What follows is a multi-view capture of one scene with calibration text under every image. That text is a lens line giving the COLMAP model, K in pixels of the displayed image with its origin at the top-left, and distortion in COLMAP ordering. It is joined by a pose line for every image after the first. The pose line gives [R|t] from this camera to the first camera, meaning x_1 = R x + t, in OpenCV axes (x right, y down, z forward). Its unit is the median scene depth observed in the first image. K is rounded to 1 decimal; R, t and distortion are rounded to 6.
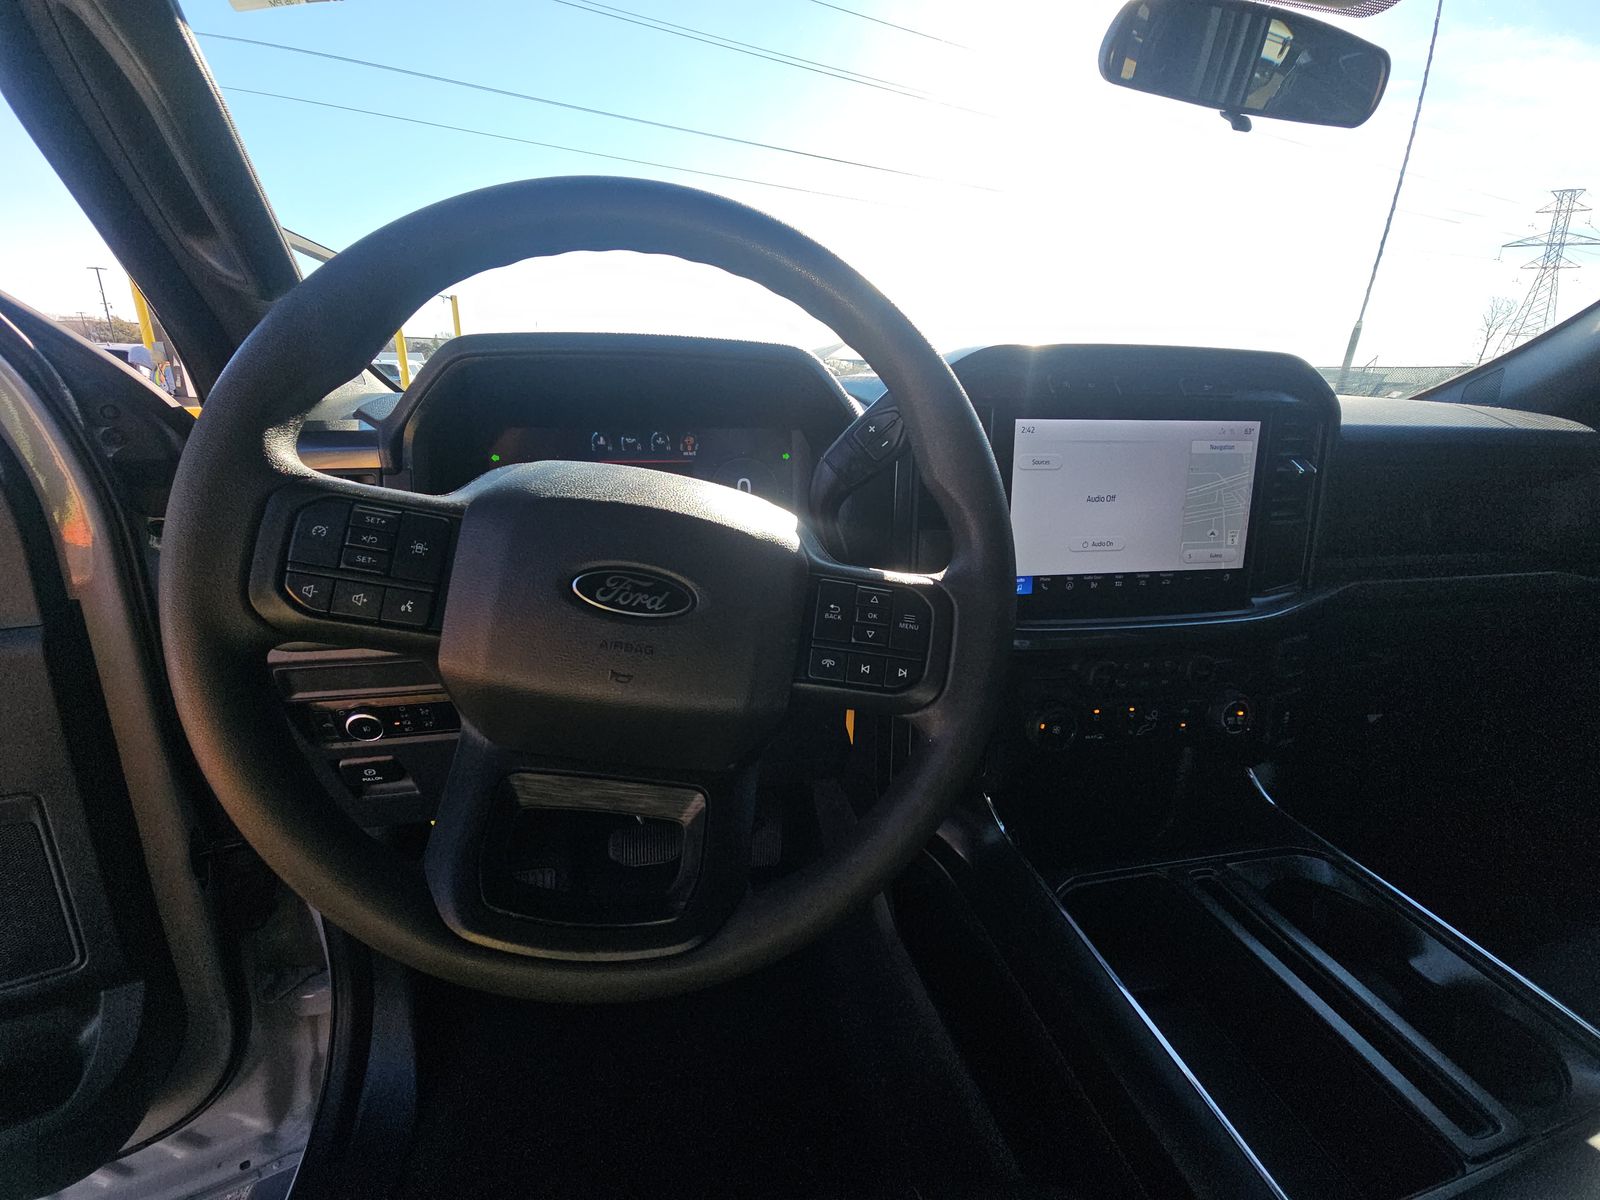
lens RADIAL K [[650.6, 0, 793.8], [0, 650.6, 598.1], [0, 0, 1]] dist [0.006862, 0.000197]
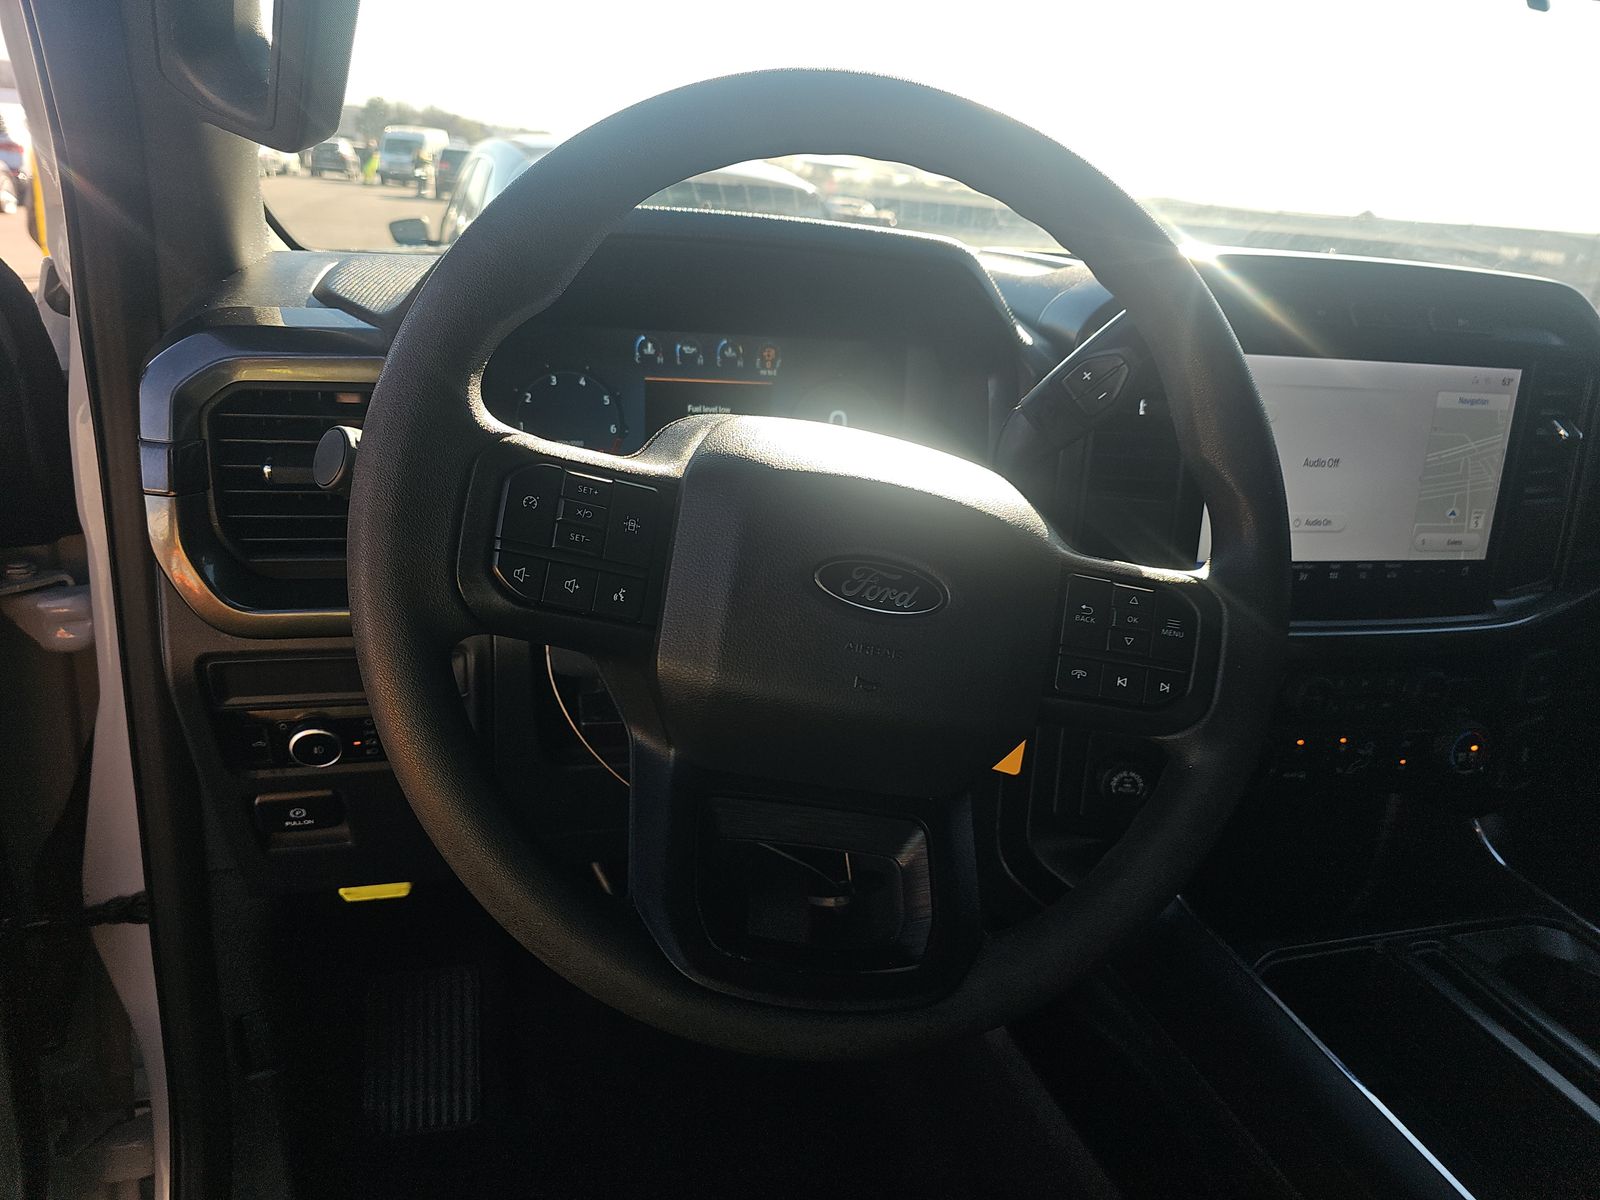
lens RADIAL K [[1078.8, 0, 800.0], [0, 1078.8, 609.8], [0, 0, 1]] dist [0.028222, -0.021119]
pose [[0.994070, 0.028604, 0.104914, -0.255328], [-0.033557, 0.998389, 0.045752, -0.019821], [-0.103436, -0.049001, 0.993428, -0.194457]]
